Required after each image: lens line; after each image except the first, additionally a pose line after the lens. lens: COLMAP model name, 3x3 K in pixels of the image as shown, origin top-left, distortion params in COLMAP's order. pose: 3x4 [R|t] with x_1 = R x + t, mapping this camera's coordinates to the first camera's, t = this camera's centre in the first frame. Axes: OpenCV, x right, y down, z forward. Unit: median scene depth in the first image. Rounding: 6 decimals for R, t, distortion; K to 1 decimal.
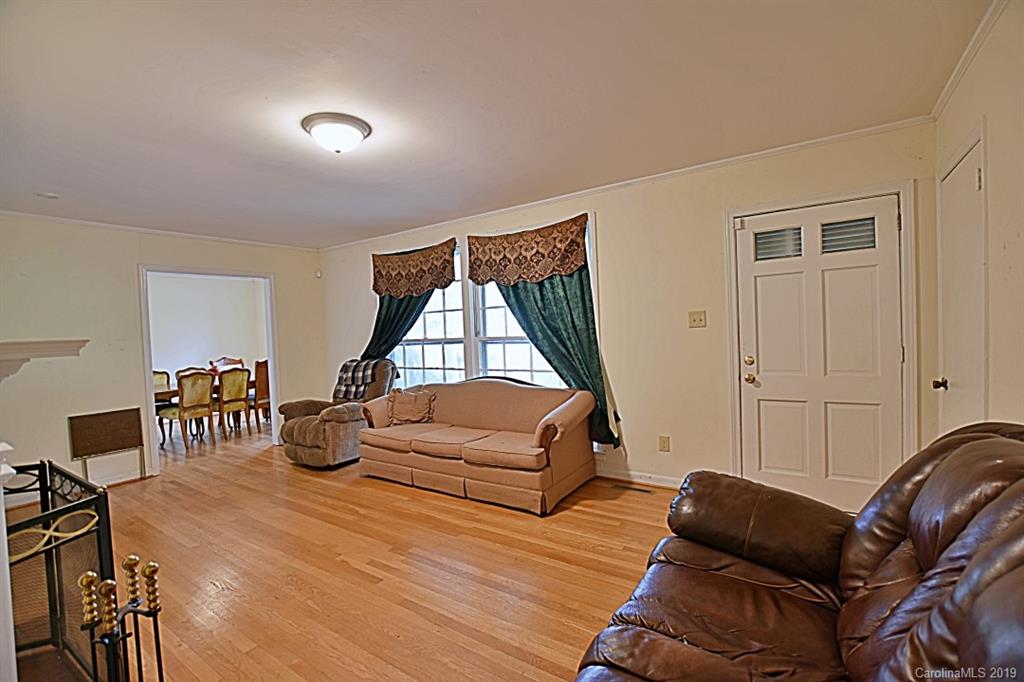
lens RADIAL K [[449.5, 0, 518.1], [0, 449.5, 344.0], [0, 0, 1]] dist [-0.030442, 0.000386]
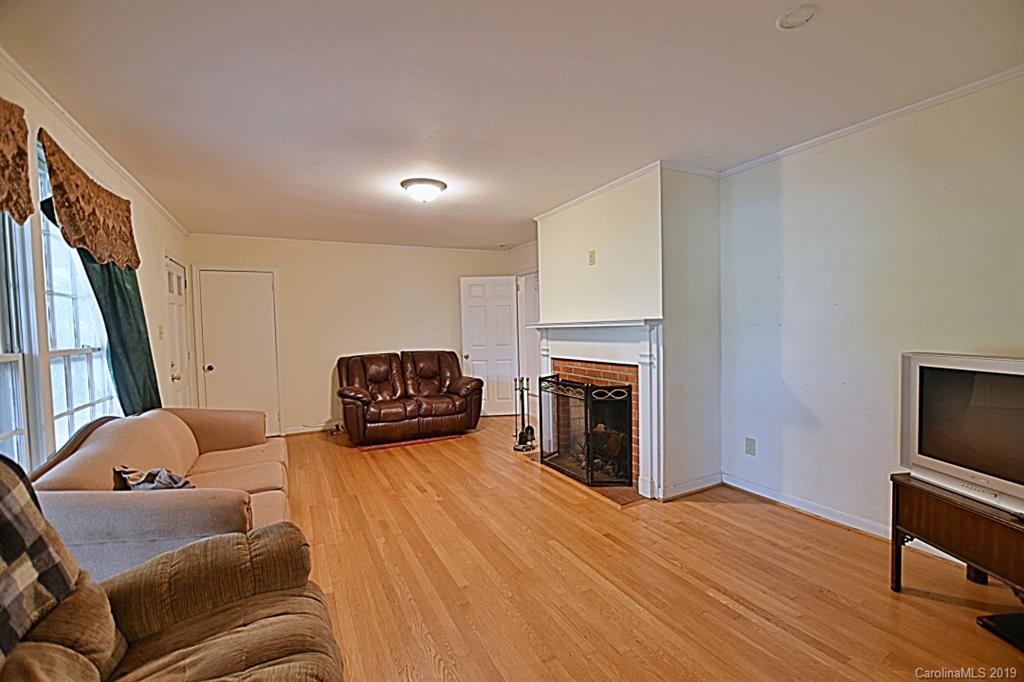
lens RADIAL K [[449.5, 0, 518.1], [0, 449.5, 344.0], [0, 0, 1]] dist [-0.030442, 0.000386]
pose [[-0.872104, 0.042272, 0.487490, -0.939427], [0.073919, 0.996209, 0.045855, -0.007071], [-0.483704, 0.076025, -0.871923, 1.491050]]
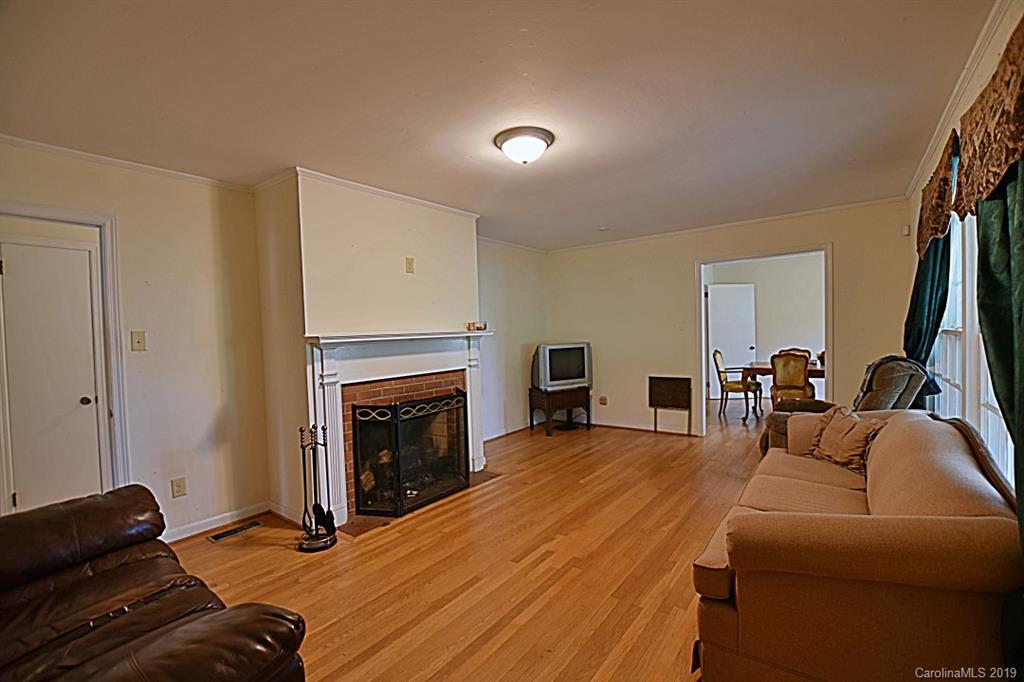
lens RADIAL K [[449.5, 0, 518.1], [0, 449.5, 344.0], [0, 0, 1]] dist [-0.030442, 0.000386]
pose [[-0.052690, 0.068878, -0.996233, 0.489939], [0.002073, 0.997624, 0.068865, -0.044427], [0.998609, 0.001564, -0.052707, 0.717587]]
